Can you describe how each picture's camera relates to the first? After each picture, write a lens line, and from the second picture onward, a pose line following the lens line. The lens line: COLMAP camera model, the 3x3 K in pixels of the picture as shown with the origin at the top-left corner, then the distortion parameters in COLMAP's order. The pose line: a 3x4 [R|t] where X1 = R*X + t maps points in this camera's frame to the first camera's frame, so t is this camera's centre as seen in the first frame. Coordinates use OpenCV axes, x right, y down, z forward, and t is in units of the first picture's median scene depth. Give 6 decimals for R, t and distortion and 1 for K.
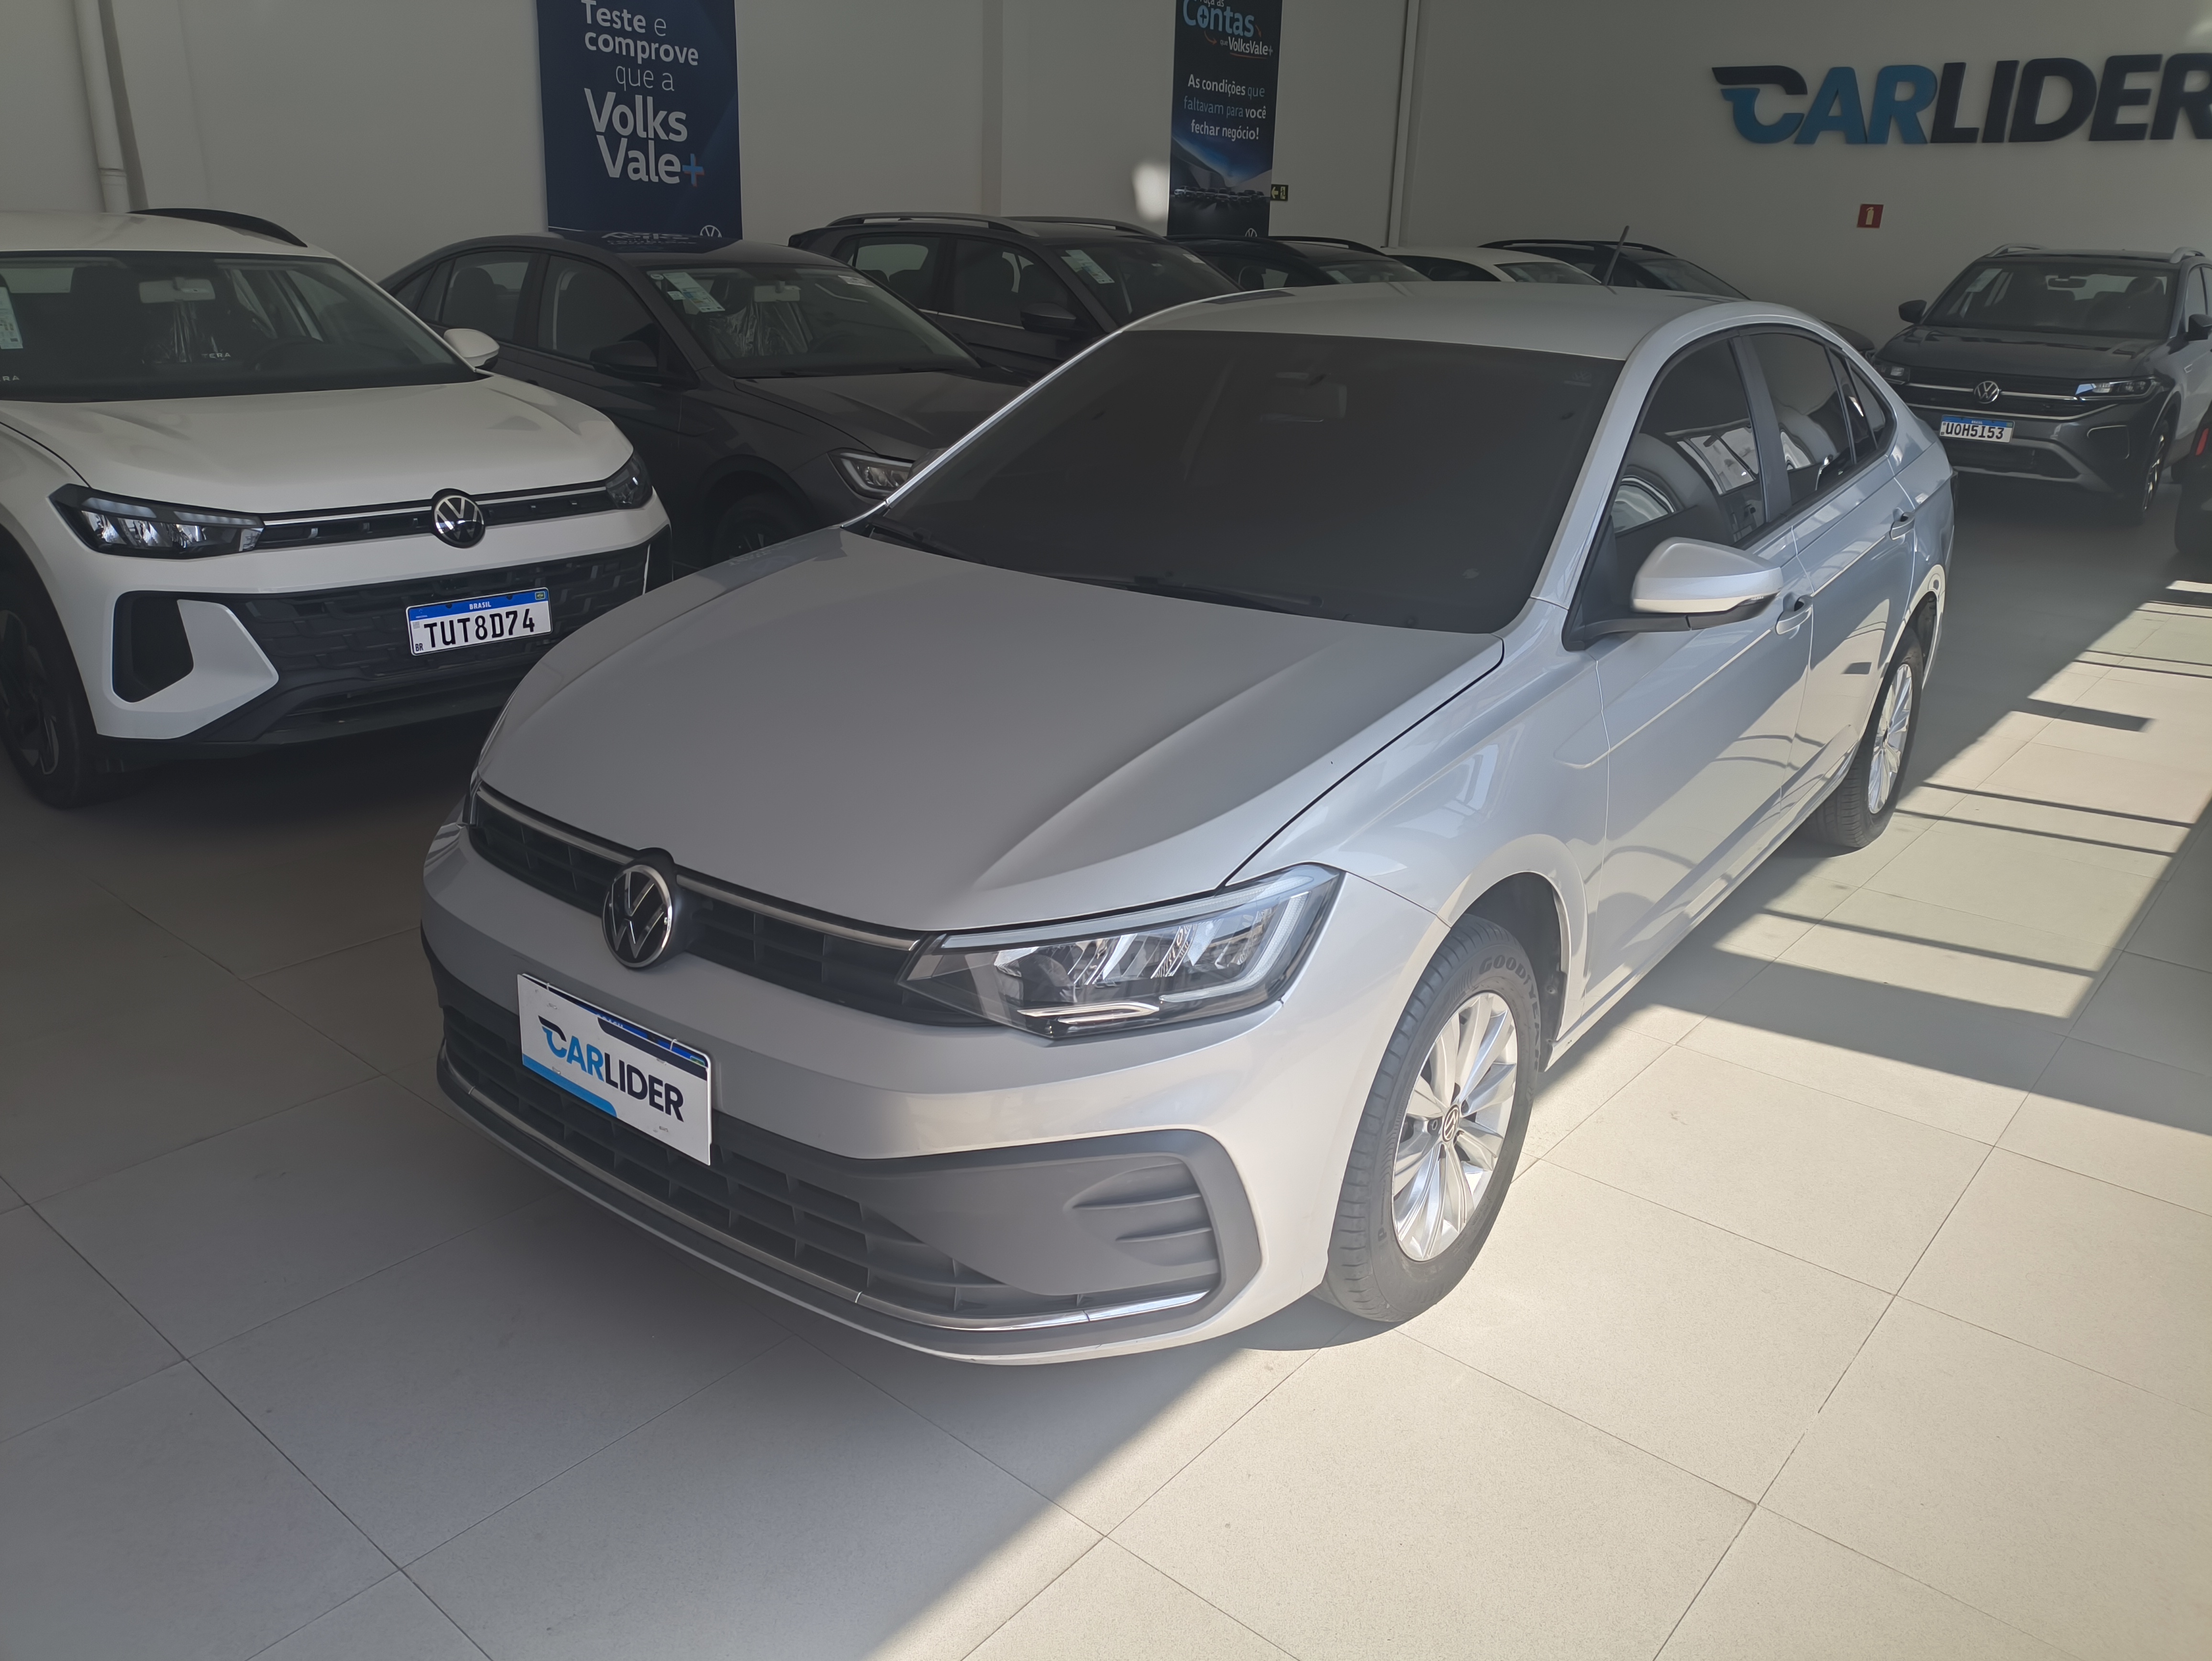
lens RADIAL K [[1686.4, 0, 1106.0], [0, 1686.4, 830.5], [0, 0, 1]] dist [0.005861, 0.012022]
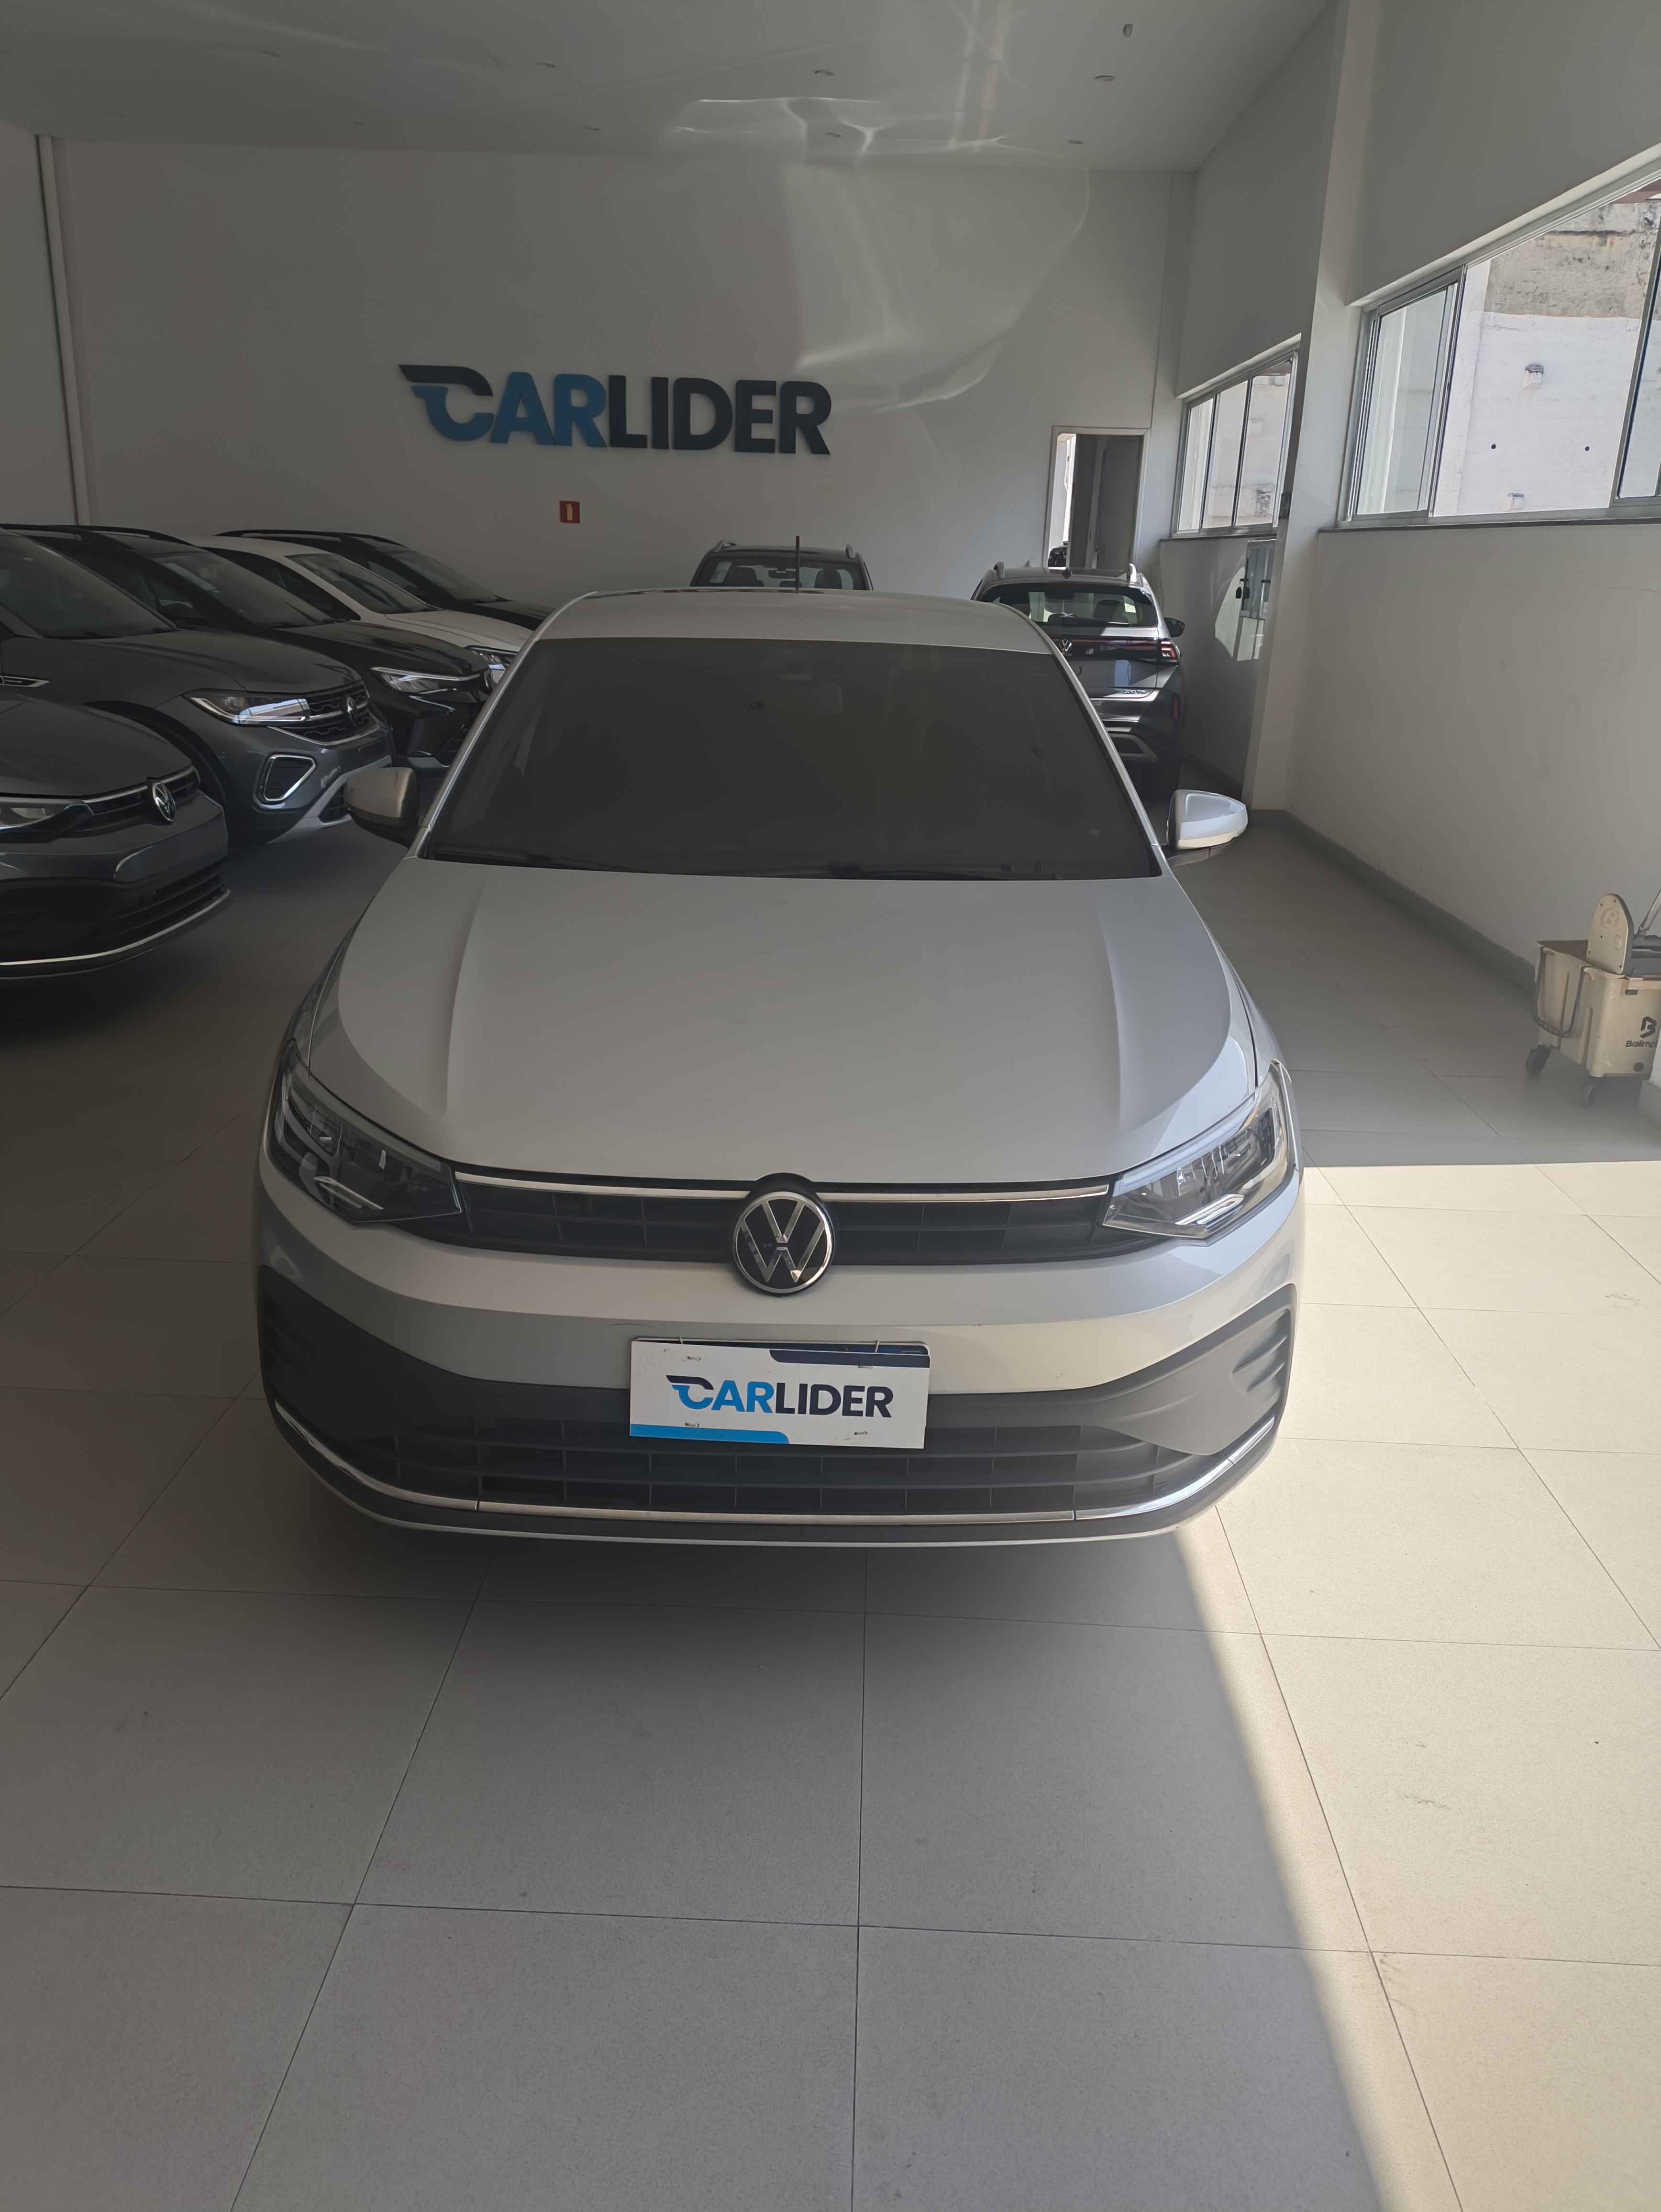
lens RADIAL K [[1632.5, 0, 838.5], [0, 1632.5, 1176.0], [0, 0, 1]] dist [0.123083, -0.225135]
pose [[0.787897, -0.219560, 0.575336, -0.144964], [0.198319, 0.974973, 0.100481, -0.014261], [-0.582999, 0.034932, 0.811721, 0.033577]]
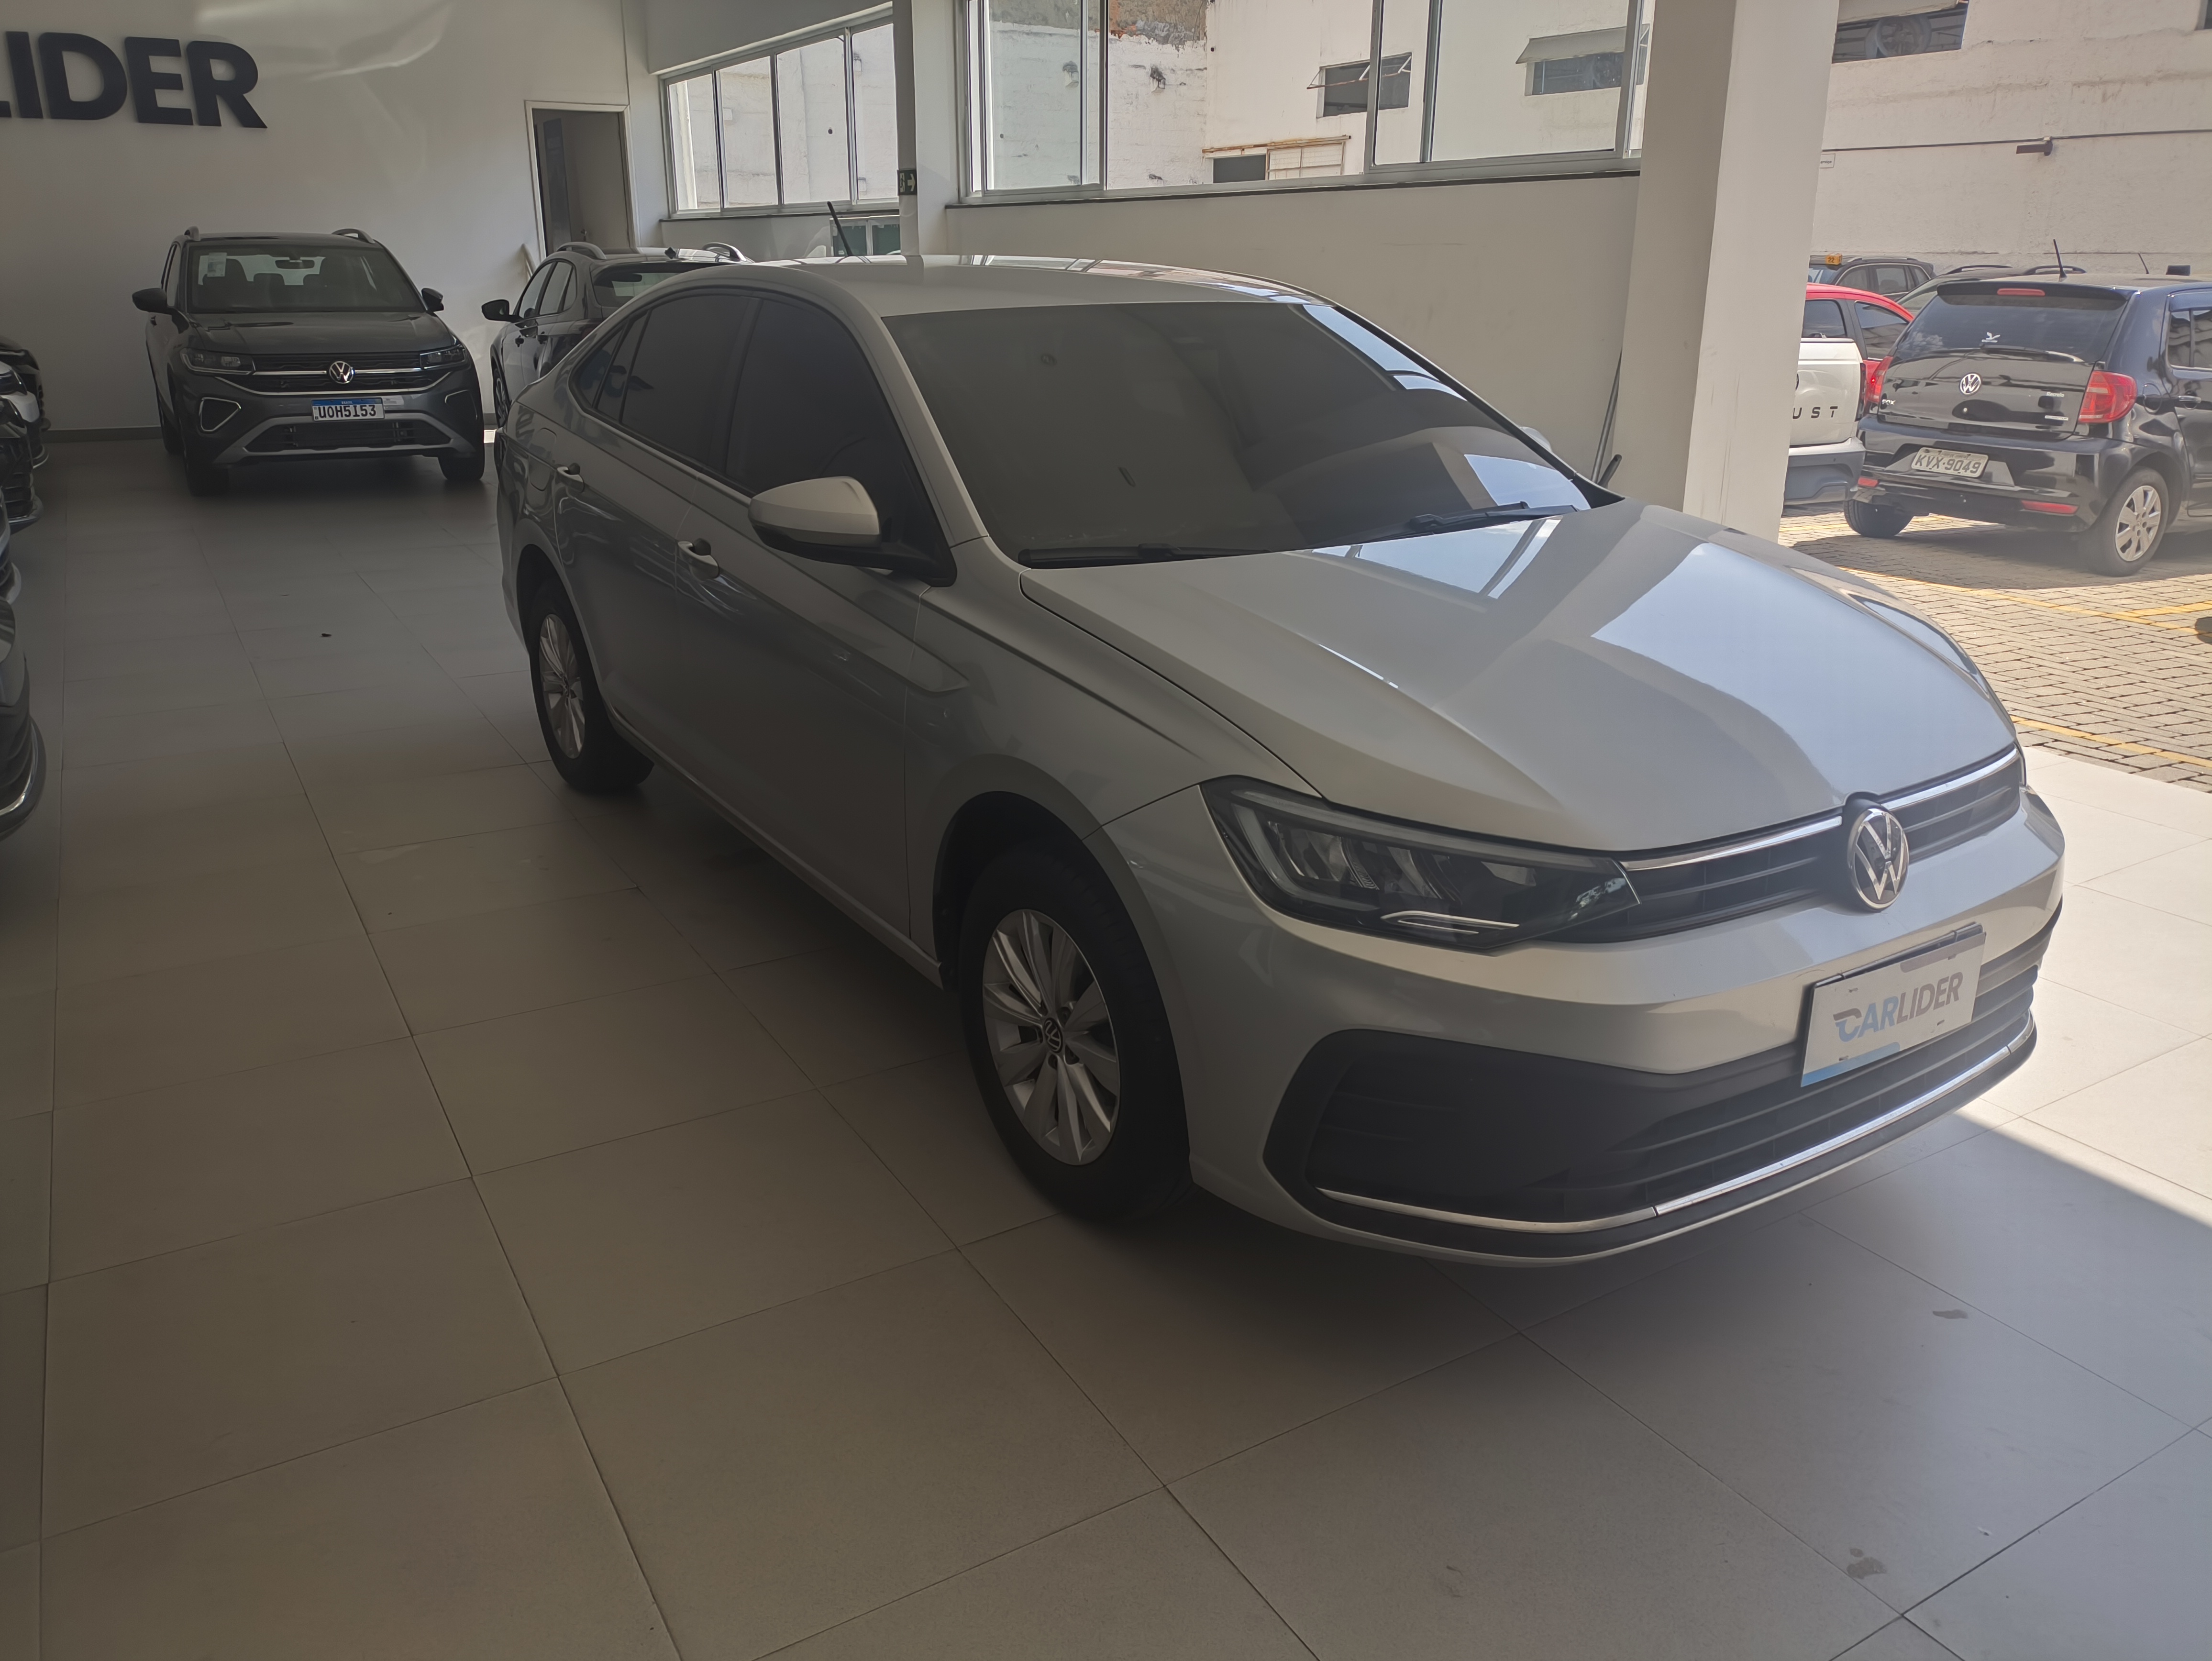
lens RADIAL K [[1647.8, 0, 1143.9], [0, 1647.8, 871.8], [0, 0, 1]] dist [-0.002433, 0.005722]
pose [[0.320338, -0.354017, 0.878667, -0.234805], [0.322247, 0.912953, 0.250348, -0.060607], [-0.890809, 0.202952, 0.406535, 0.178902]]
